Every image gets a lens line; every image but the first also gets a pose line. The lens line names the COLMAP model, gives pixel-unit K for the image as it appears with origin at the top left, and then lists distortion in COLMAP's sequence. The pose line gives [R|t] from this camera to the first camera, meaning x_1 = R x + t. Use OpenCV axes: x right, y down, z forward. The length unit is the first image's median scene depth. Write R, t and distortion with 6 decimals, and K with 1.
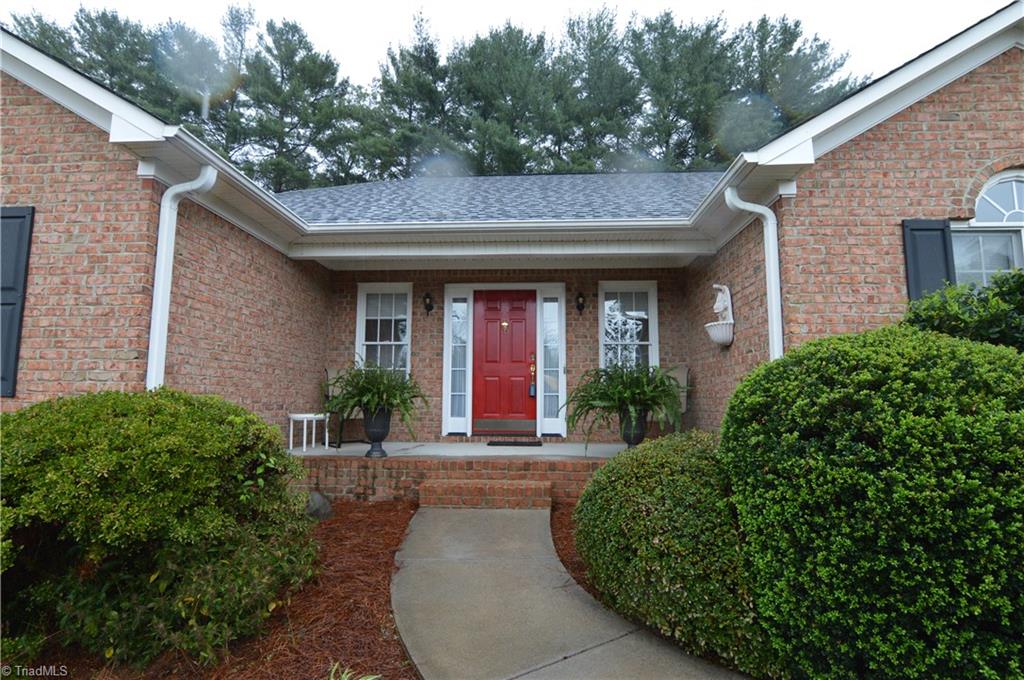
lens RADIAL K [[504.9, 0, 512.3], [0, 504.9, 338.1], [0, 0, 1]] dist [-0.023094, 0.006197]
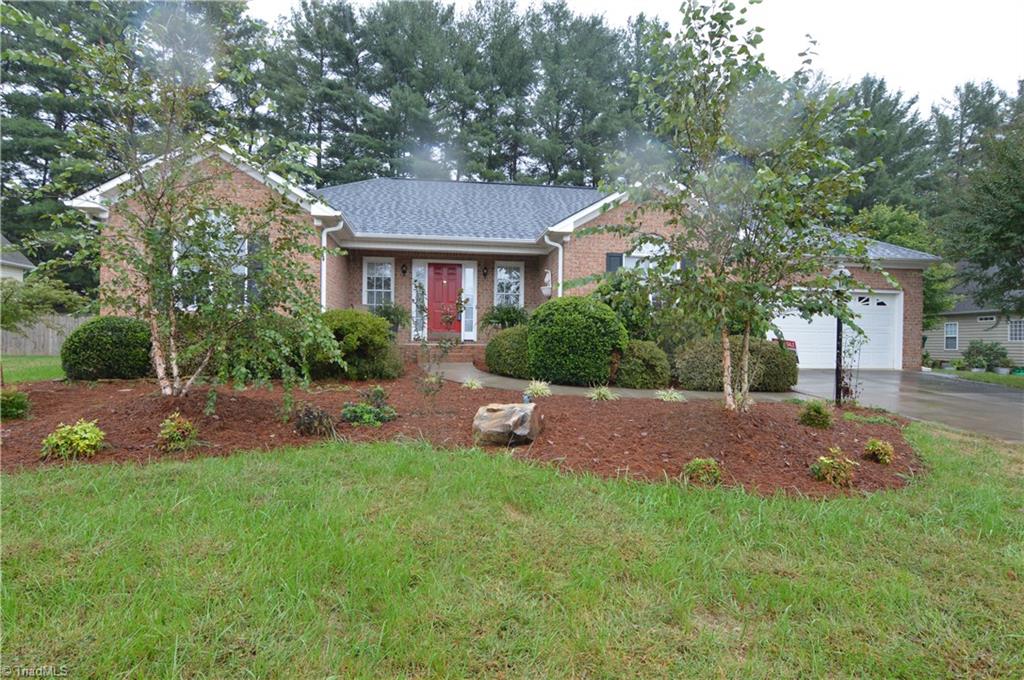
lens RADIAL K [[531.2, 0, 510.4], [0, 531.2, 340.2], [0, 0, 1]] dist [-0.001907, -0.000166]
pose [[0.980048, 0.006741, 0.198648, -0.167270], [-0.029713, 0.993163, 0.112888, -0.043229], [-0.196529, -0.116538, 0.973548, -0.996985]]
